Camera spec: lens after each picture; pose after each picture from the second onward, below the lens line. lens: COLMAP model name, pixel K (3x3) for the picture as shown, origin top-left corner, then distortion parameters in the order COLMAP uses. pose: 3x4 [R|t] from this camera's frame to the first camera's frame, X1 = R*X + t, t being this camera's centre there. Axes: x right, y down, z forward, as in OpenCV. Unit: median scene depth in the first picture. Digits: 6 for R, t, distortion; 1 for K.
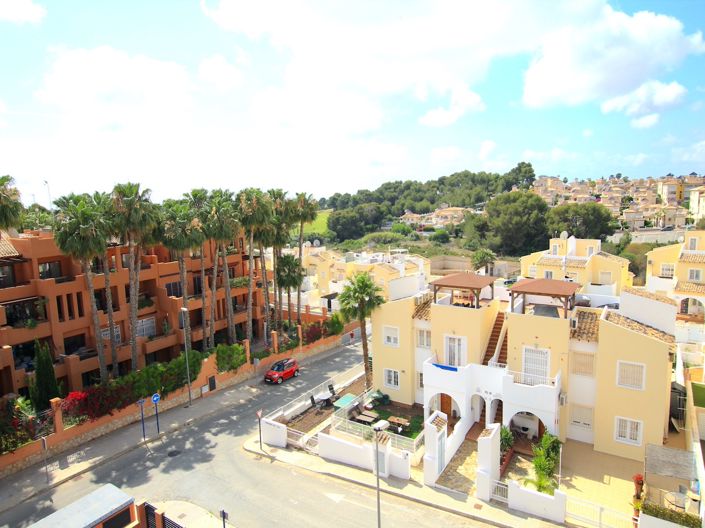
lens RADIAL K [[448.6, 0, 353.6], [0, 448.6, 257.6], [0, 0, 1]] dist [-0.009709, 0.004411]
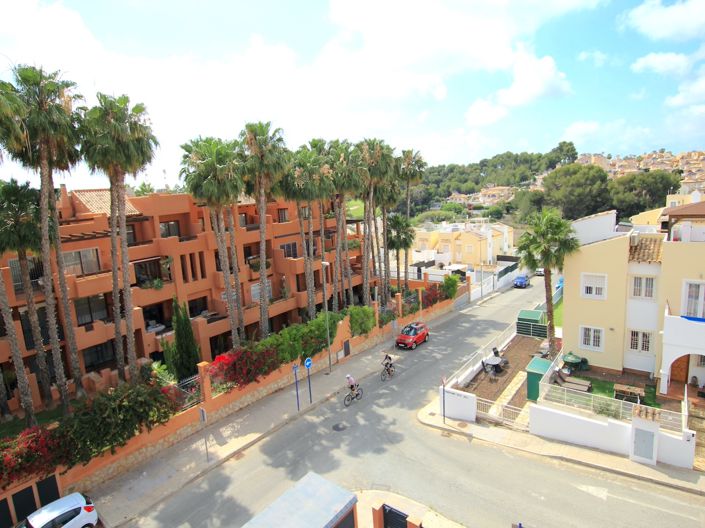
lens RADIAL K [[408.6, 0, 355.0], [0, 408.6, 254.9], [0, 0, 1]] dist [-0.008827, -0.001709]
pose [[0.995646, -0.023360, -0.090238, -0.221151], [0.026159, 0.999208, 0.029969, 0.068033], [0.089466, -0.032199, 0.995469, 0.185265]]
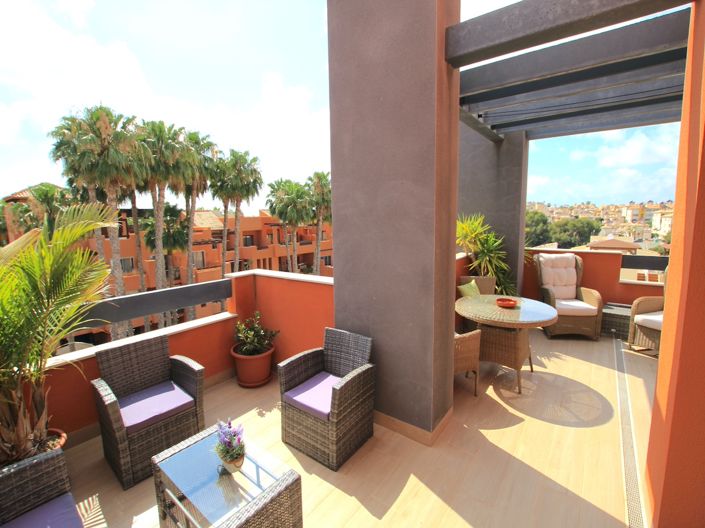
lens RADIAL K [[326.9, 0, 356.8], [0, 326.9, 254.8], [0, 0, 1]] dist [-0.026605, 0.003213]
pose [[0.997721, 0.021668, -0.063908, -0.300372], [-0.023155, 0.999476, -0.022618, 0.085818], [0.063385, 0.024046, 0.997699, 0.054567]]
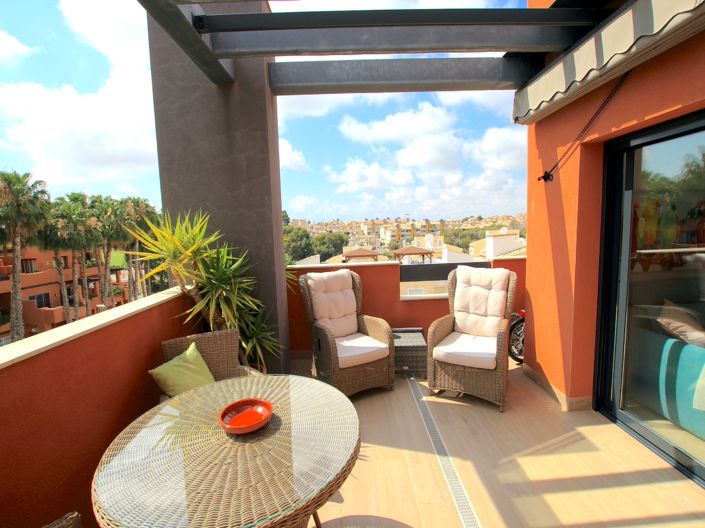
lens RADIAL K [[326.9, 0, 355.6], [0, 326.9, 265.5], [0, 0, 1]] dist [-0.026605, 0.003213]
pose [[0.822961, -0.064396, 0.564437, -0.278881], [0.091024, 0.995665, -0.019119, 0.082177], [-0.560759, 0.067112, 0.825255, 0.099300]]
